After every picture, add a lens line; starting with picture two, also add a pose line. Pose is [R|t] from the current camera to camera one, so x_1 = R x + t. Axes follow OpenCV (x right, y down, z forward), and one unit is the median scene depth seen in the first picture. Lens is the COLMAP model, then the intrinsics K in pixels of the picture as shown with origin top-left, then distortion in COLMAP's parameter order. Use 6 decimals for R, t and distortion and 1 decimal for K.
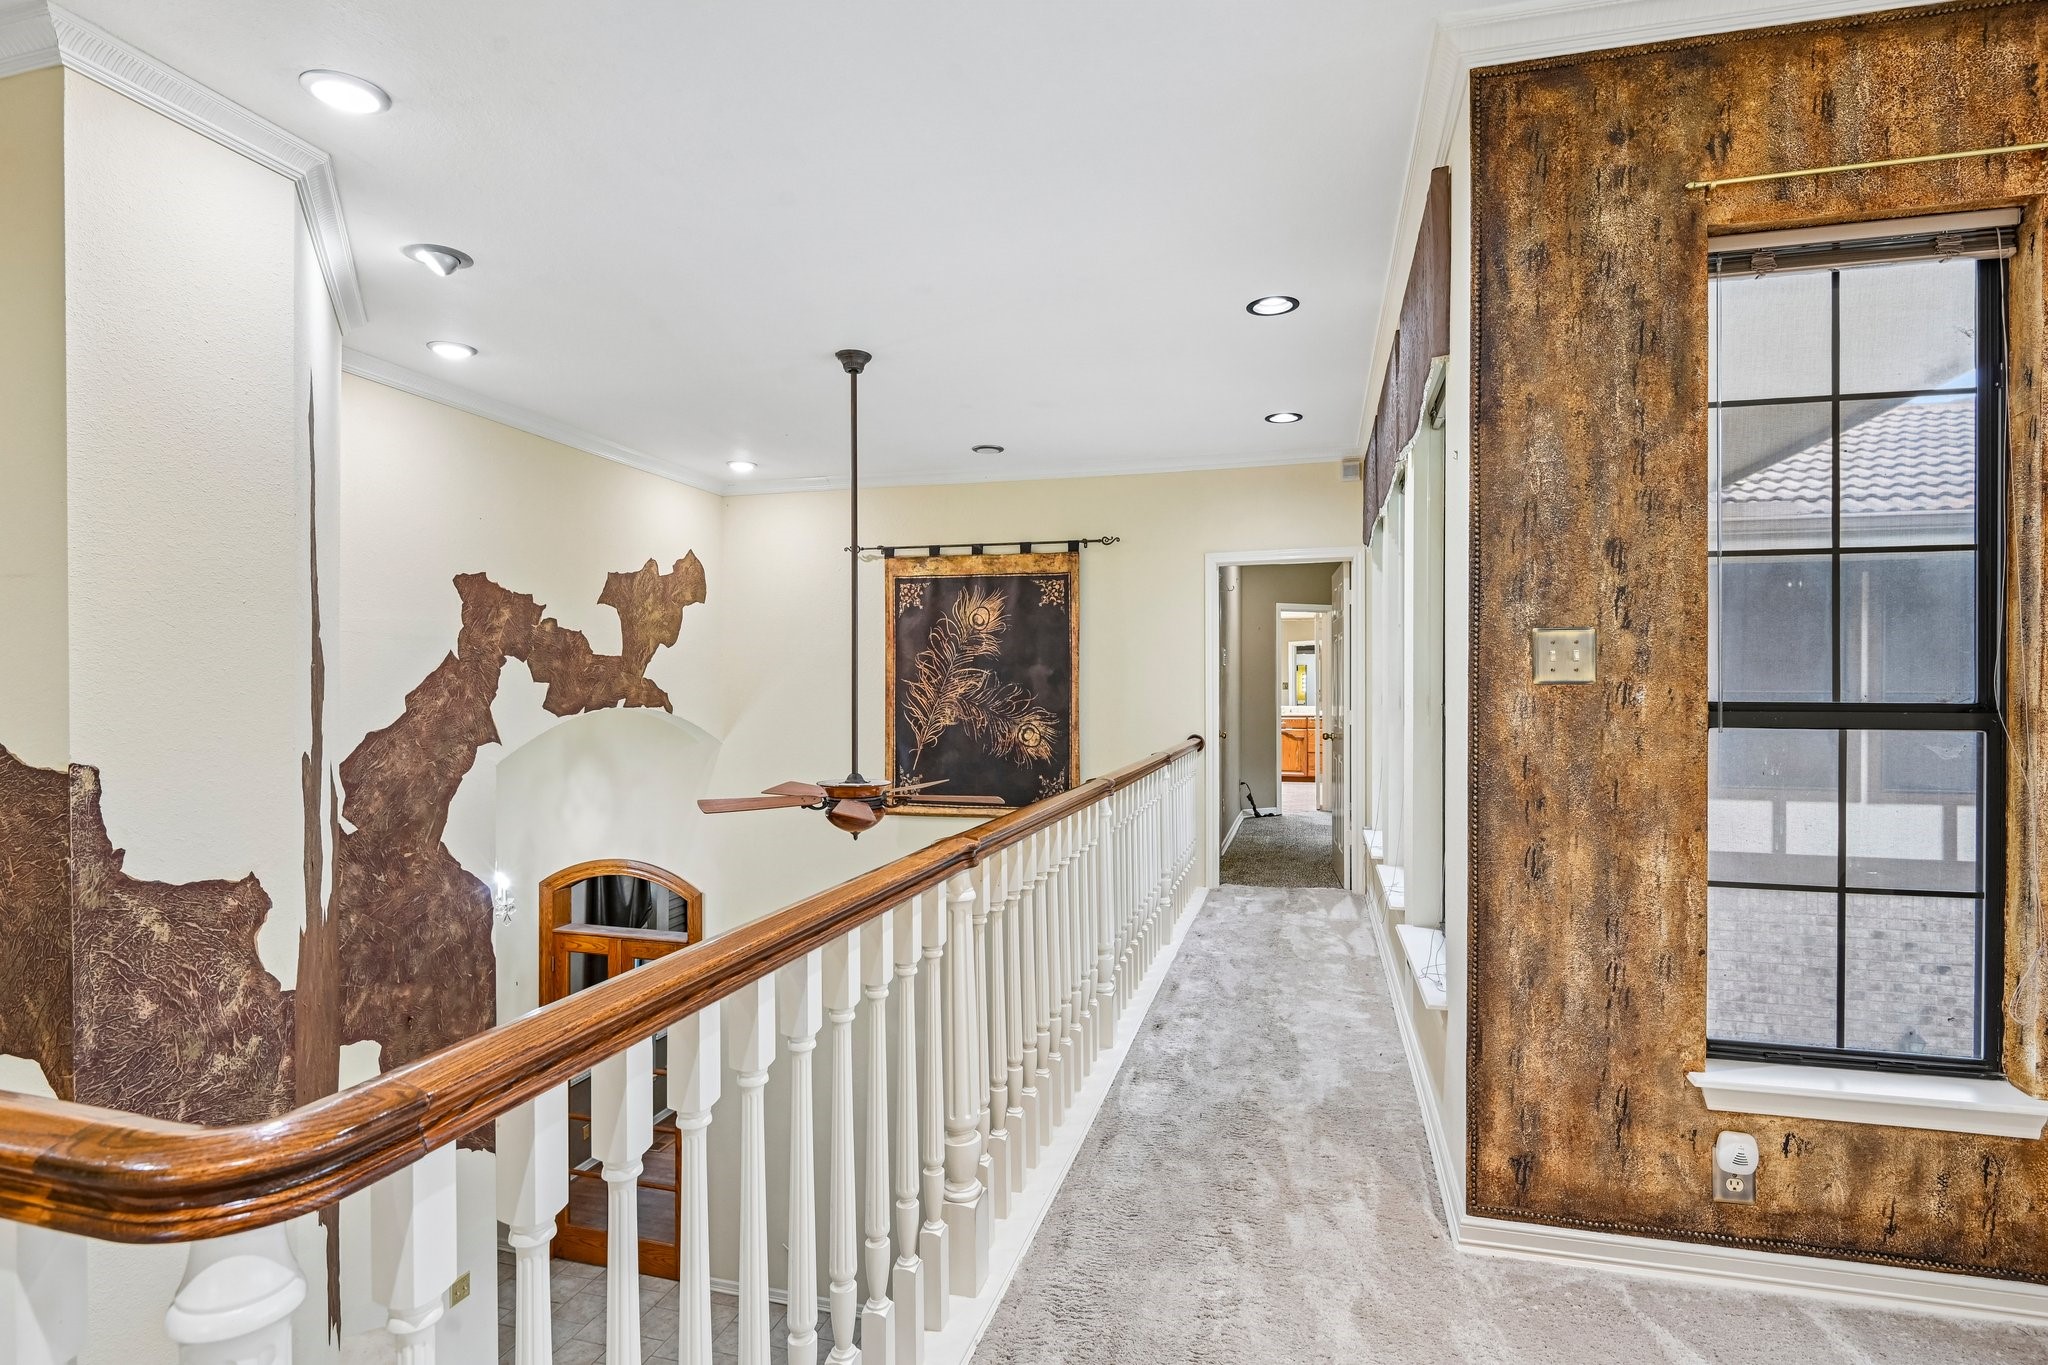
lens RADIAL K [[1019.6, 0, 1030.8], [0, 1019.6, 691.9], [0, 0, 1]] dist [0.001322, -0.005871]
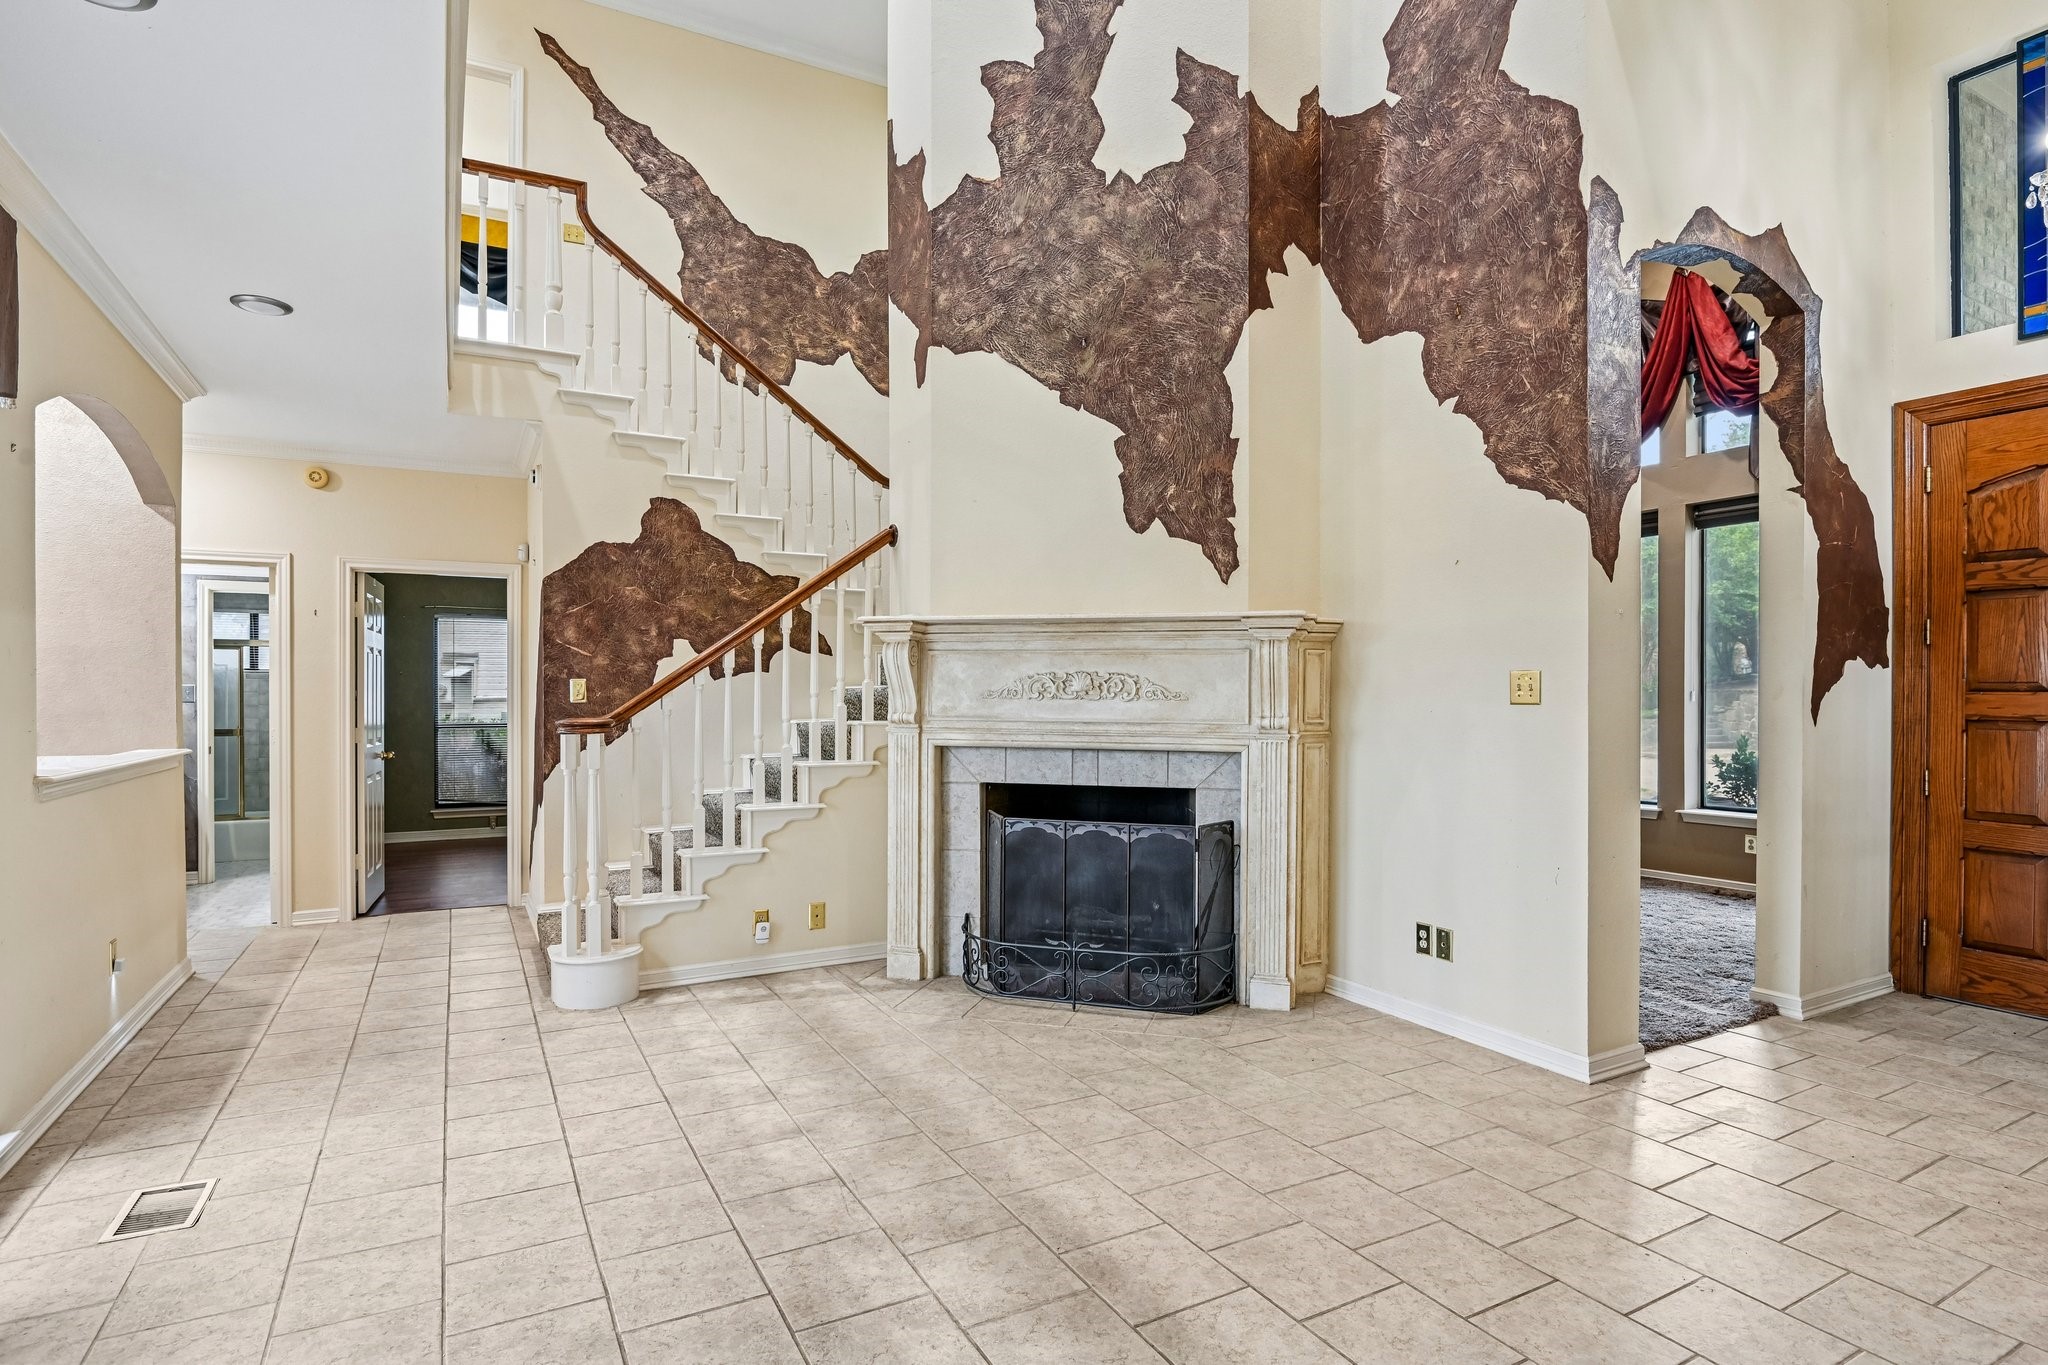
lens RADIAL K [[1050.1, 0, 1038.3], [0, 1050.1, 704.3], [0, 0, 1]] dist [-0.003668, -0.016260]
pose [[-0.708240, 0.005083, -0.705954, 0.165736], [-0.002495, 0.999950, 0.009703, 0.495326], [0.705968, 0.008634, -0.708192, 1.069172]]
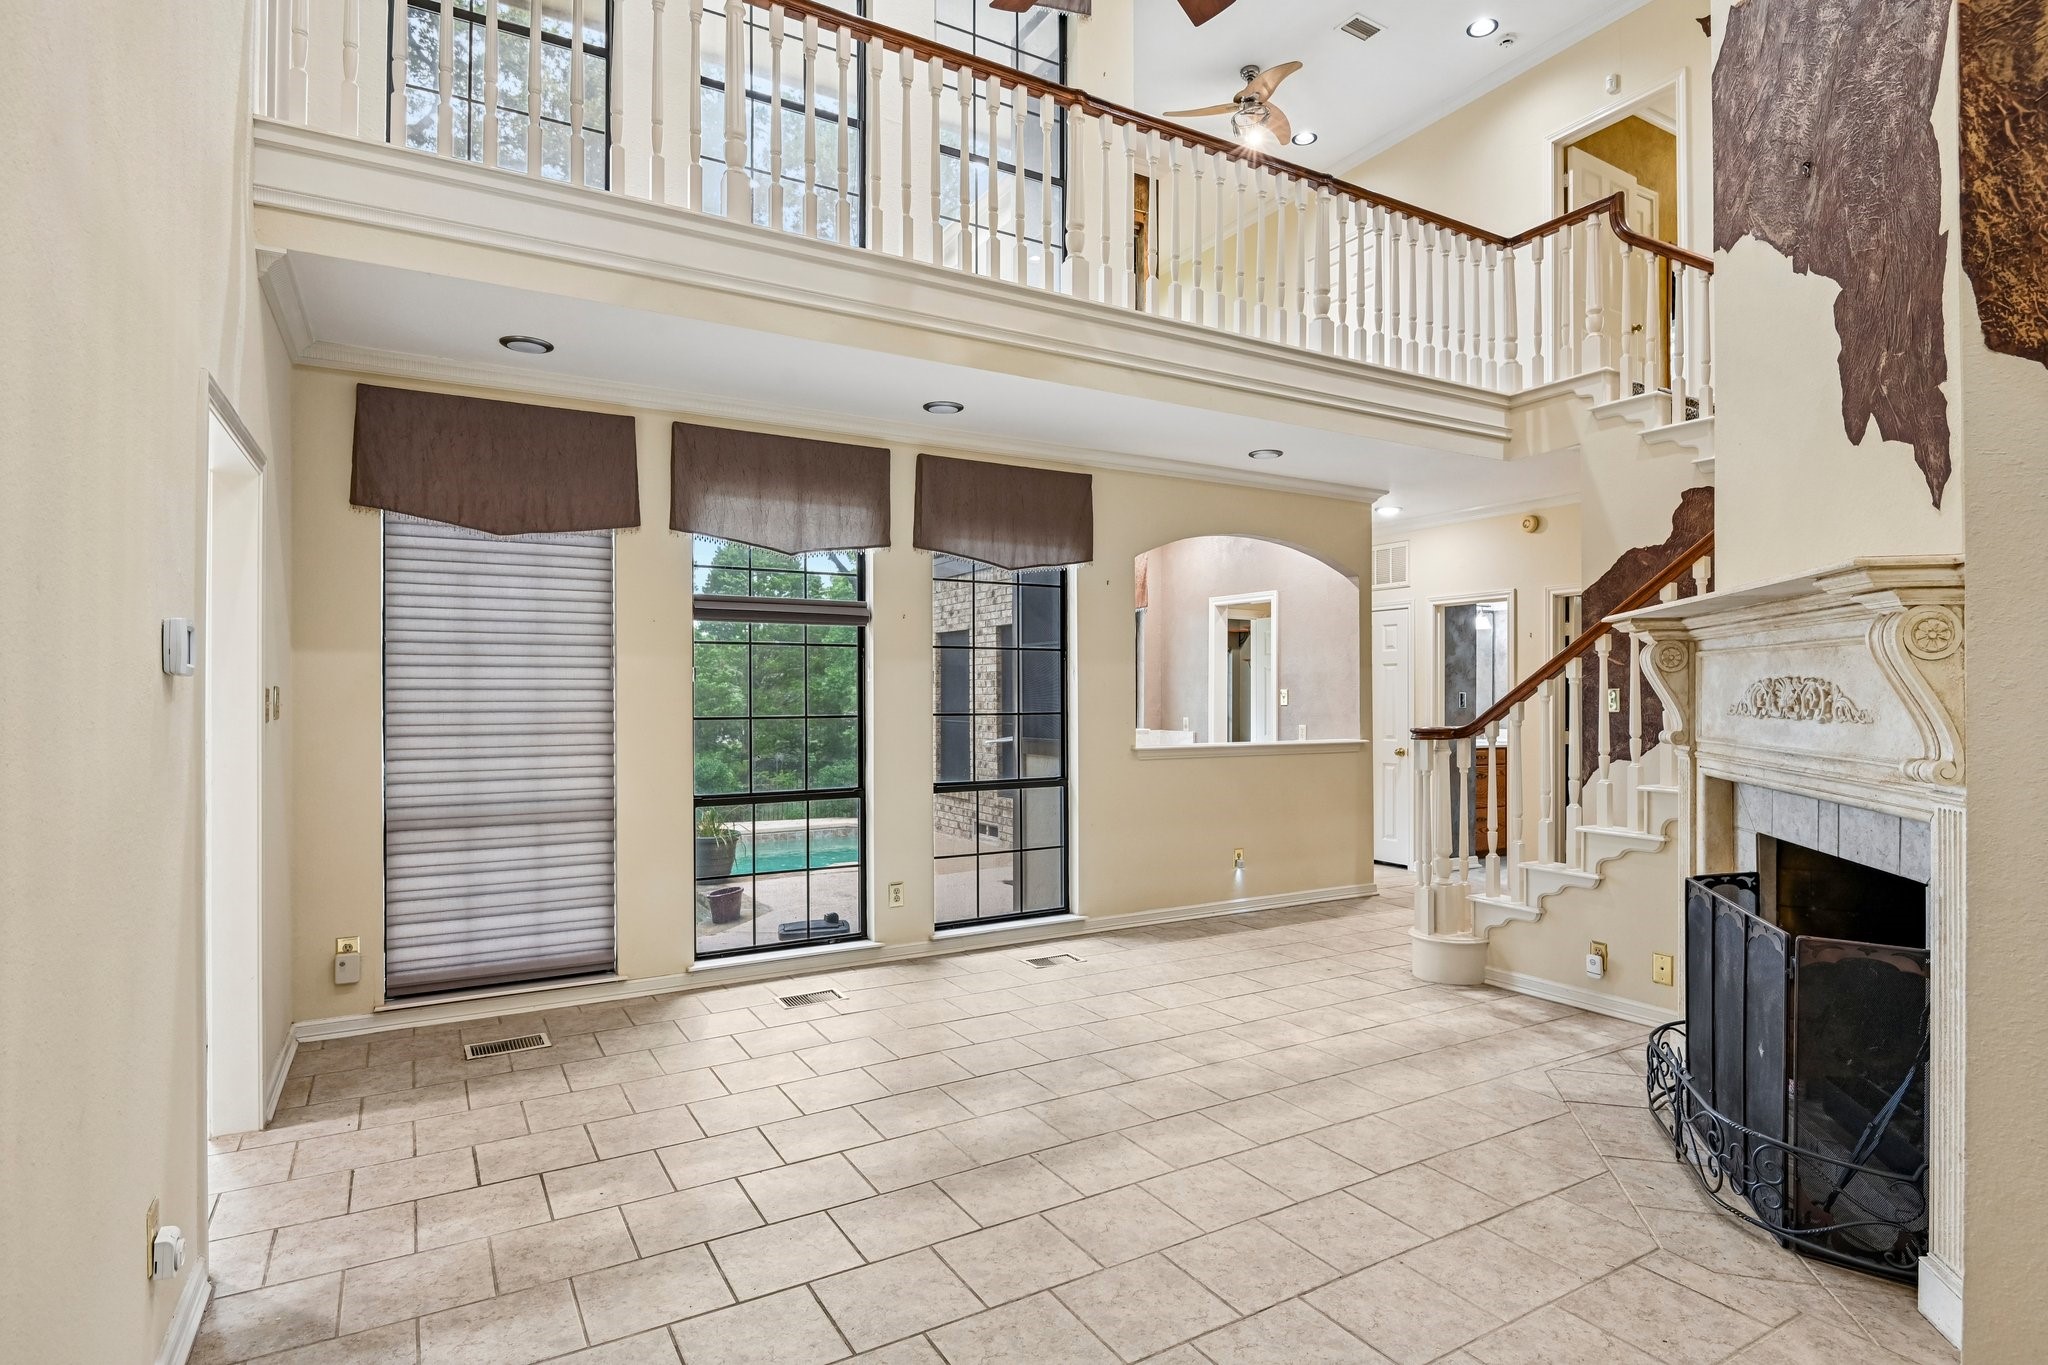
lens RADIAL K [[1067.9, 0, 1038.5], [0, 1067.9, 690.0], [0, 0, 1]] dist [-0.000644, -0.013107]
pose [[-0.721300, 0.003184, 0.692616, -0.471935], [0.001018, 0.999993, -0.003537, 0.487237], [-0.692622, -0.001846, -0.721298, 1.160050]]
